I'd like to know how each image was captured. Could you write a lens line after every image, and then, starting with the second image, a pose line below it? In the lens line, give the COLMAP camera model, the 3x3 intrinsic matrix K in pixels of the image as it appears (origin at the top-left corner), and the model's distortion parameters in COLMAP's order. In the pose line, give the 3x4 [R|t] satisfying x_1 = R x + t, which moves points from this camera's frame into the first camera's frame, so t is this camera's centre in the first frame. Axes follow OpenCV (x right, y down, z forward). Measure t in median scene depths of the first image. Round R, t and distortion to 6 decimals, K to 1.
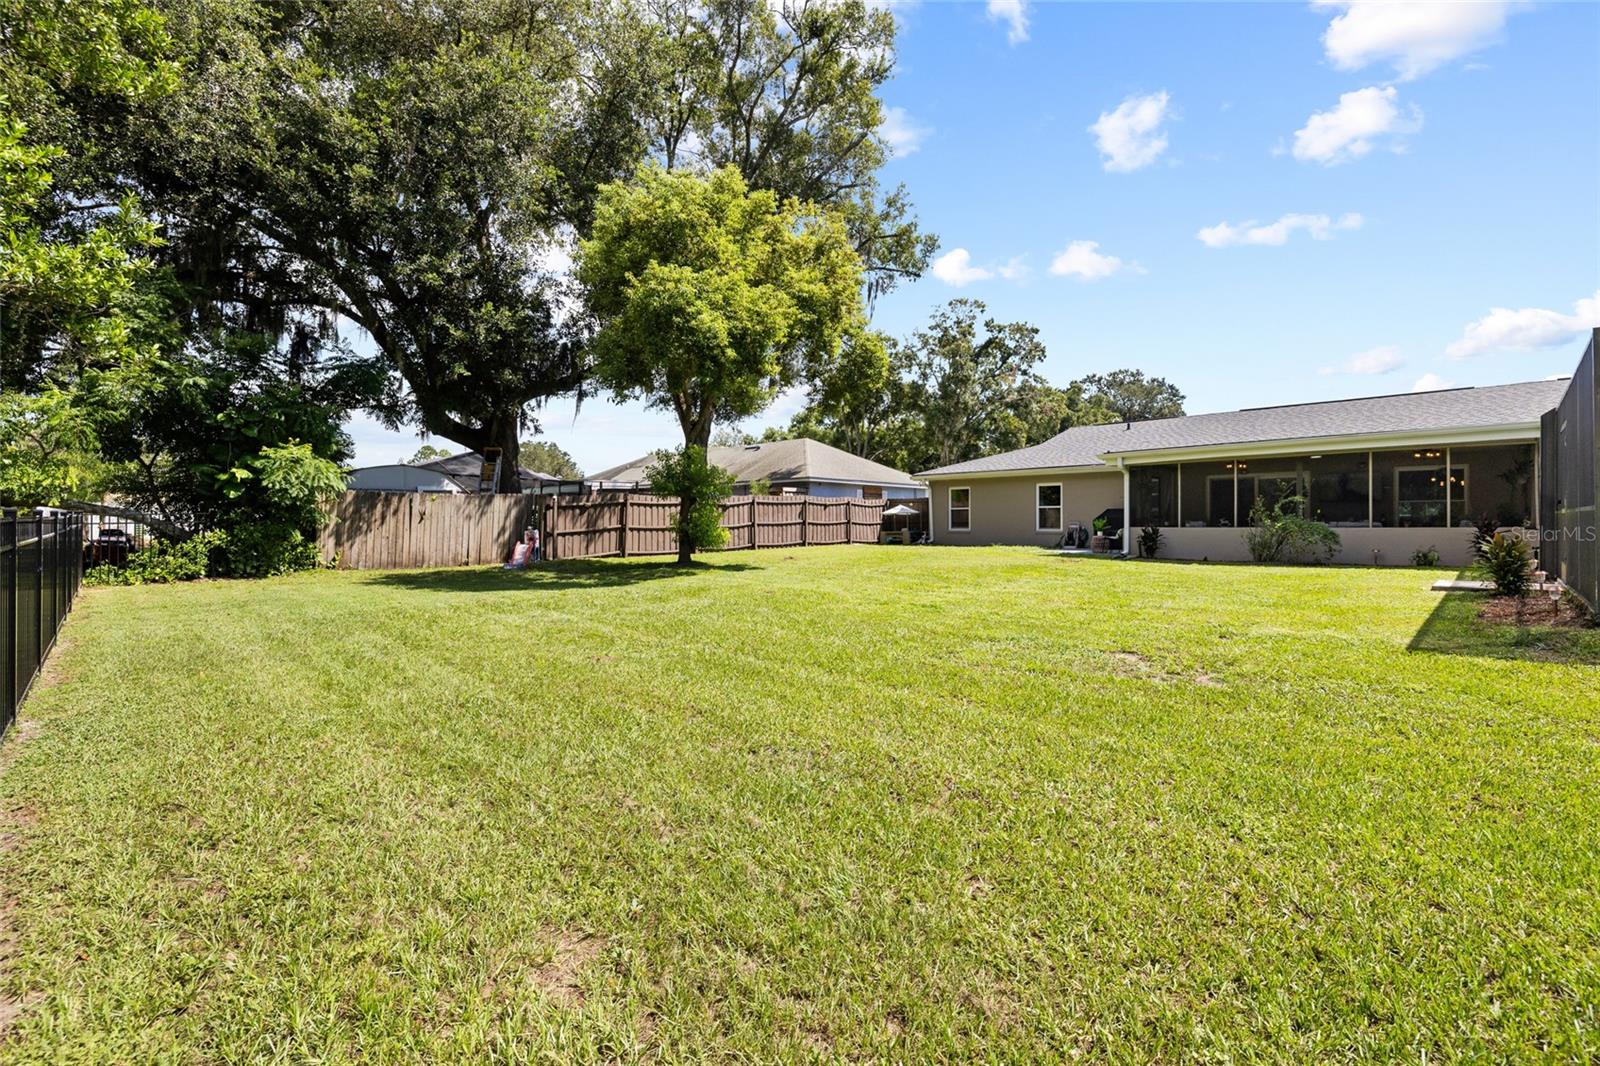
lens RADIAL K [[704.2, 0, 799.2], [0, 704.2, 522.2], [0, 0, 1]] dist [-0.006667, -0.000052]
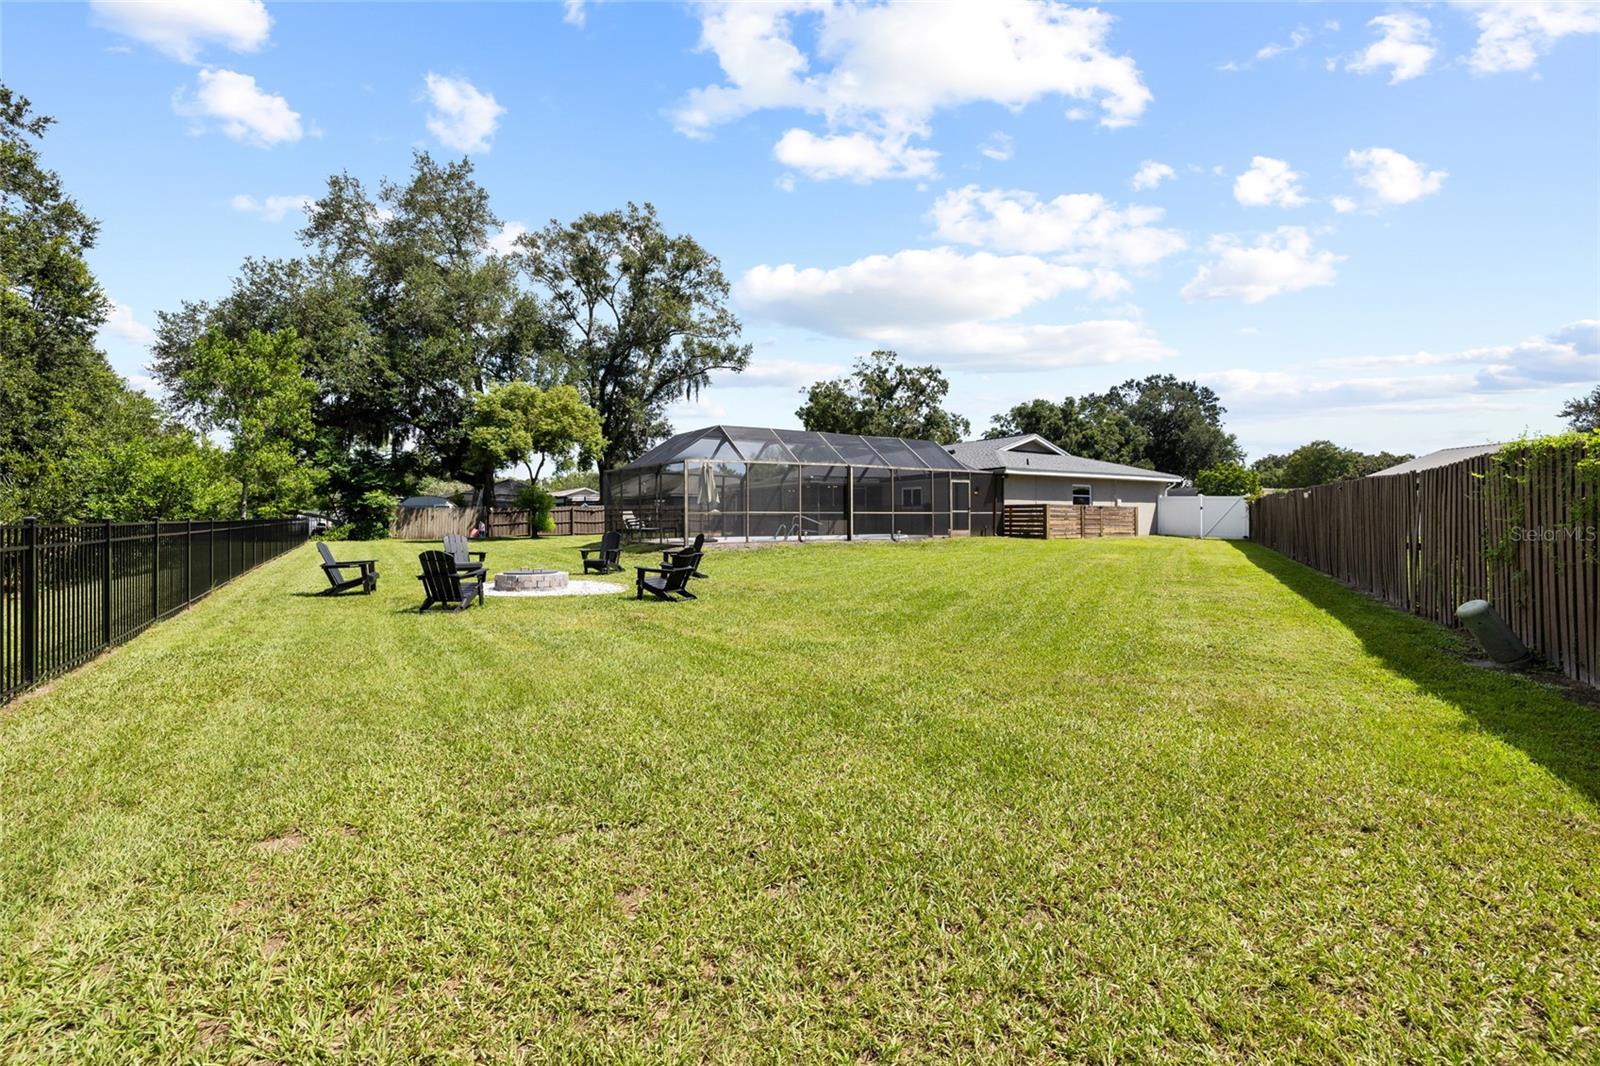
lens RADIAL K [[704.2, 0, 799.2], [0, 704.2, 522.2], [0, 0, 1]] dist [-0.006667, -0.000052]
pose [[0.982263, -0.007323, -0.187365, 0.991360], [0.006775, 0.999971, -0.003567, 0.021133], [0.187386, 0.002234, 0.982284, -0.966140]]
